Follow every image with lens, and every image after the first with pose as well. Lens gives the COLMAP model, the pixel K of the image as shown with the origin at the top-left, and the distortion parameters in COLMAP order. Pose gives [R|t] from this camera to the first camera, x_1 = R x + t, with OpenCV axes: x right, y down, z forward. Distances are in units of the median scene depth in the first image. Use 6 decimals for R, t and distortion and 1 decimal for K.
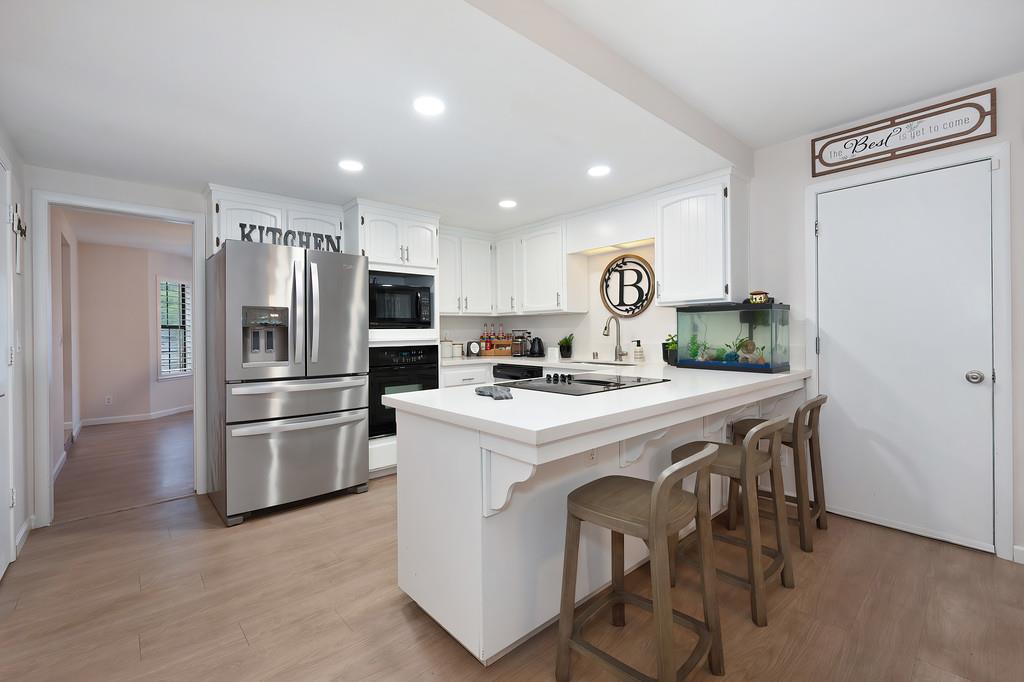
lens RADIAL K [[443.2, 0, 516.9], [0, 443.2, 334.1], [0, 0, 1]] dist [-0.002407, 0.000029]
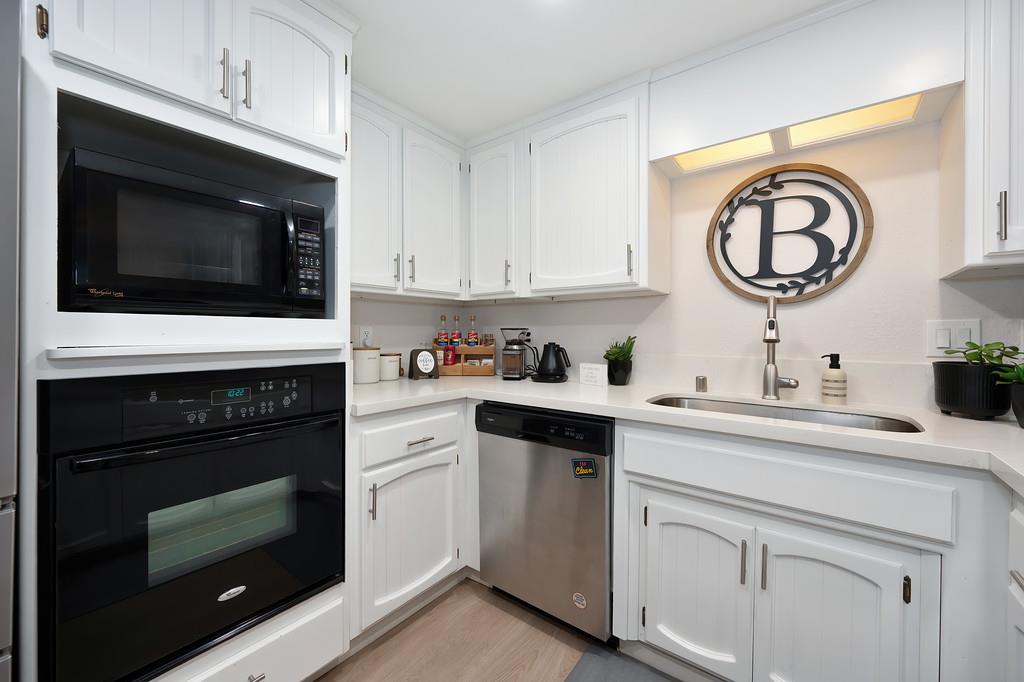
lens RADIAL K [[406.8, 0, 513.8], [0, 406.8, 336.5], [0, 0, 1]] dist [-0.002559, 0.000449]
pose [[0.980888, 0.012691, 0.194161, -0.104252], [-0.013273, 0.999910, 0.001694, 0.000196], [-0.194122, -0.004239, 0.980968, 0.632053]]
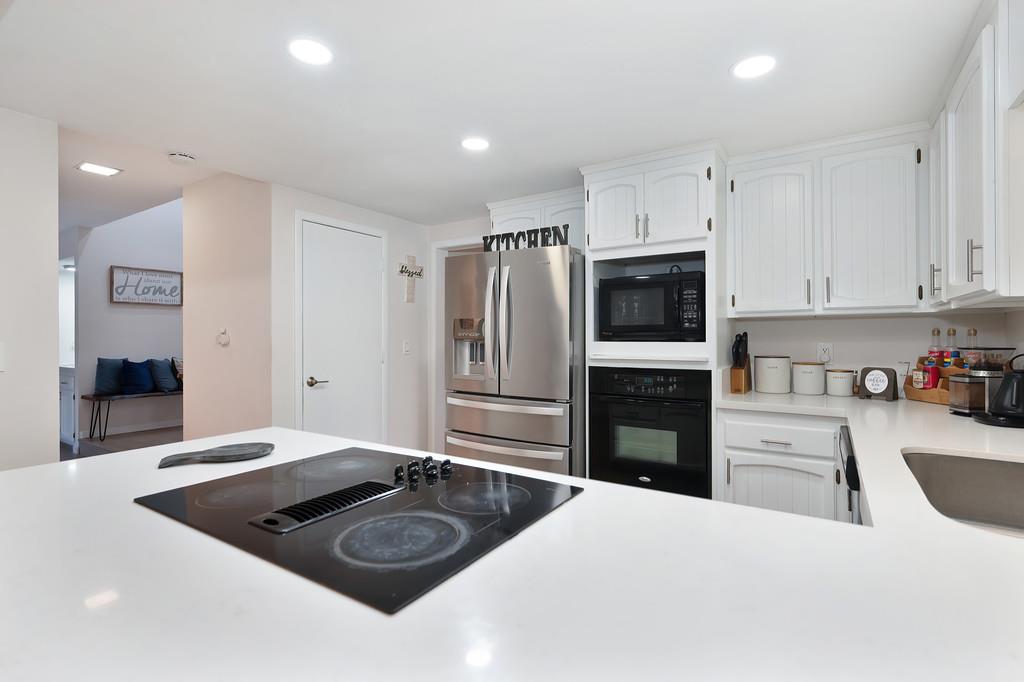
lens RADIAL K [[481.7, 0, 513.7], [0, 481.7, 334.3], [0, 0, 1]] dist [0.002578, 0.000415]
pose [[0.265257, 0.006870, -0.964153, 0.357050], [-0.004797, 0.999972, 0.005805, -0.024308], [0.964166, 0.003085, 0.265283, 0.591198]]
